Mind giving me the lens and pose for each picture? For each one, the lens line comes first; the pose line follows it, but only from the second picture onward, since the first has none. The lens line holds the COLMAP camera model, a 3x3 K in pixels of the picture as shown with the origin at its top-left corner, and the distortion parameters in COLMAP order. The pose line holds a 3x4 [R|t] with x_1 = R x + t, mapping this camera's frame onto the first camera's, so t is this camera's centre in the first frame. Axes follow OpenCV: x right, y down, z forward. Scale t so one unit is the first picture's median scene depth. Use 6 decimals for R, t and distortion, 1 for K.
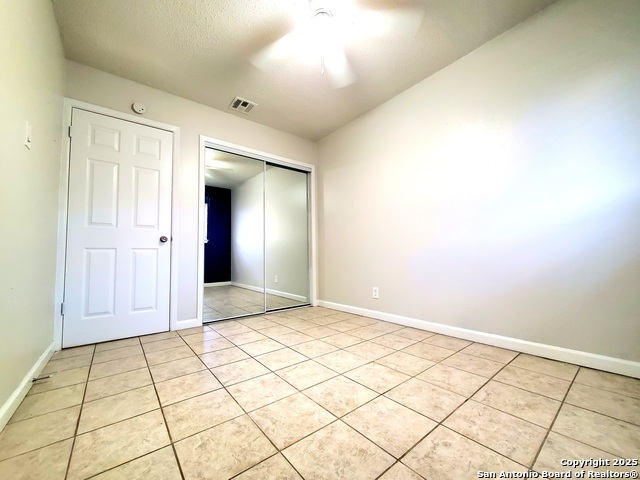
lens RADIAL K [[256.1, 0, 322.4], [0, 256.1, 235.9], [0, 0, 1]] dist [-0.002033, -0.000685]
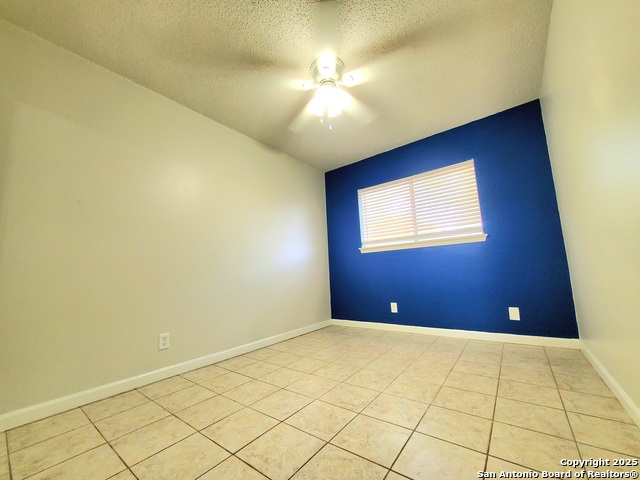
lens RADIAL K [[256.1, 0, 316.9], [0, 256.1, 243.1], [0, 0, 1]] dist [-0.002033, -0.000685]
pose [[-0.222660, 0.141261, 0.964608, -0.920706], [-0.027773, 0.988126, -0.151116, 0.075169], [-0.974501, -0.060437, -0.216093, 1.149225]]
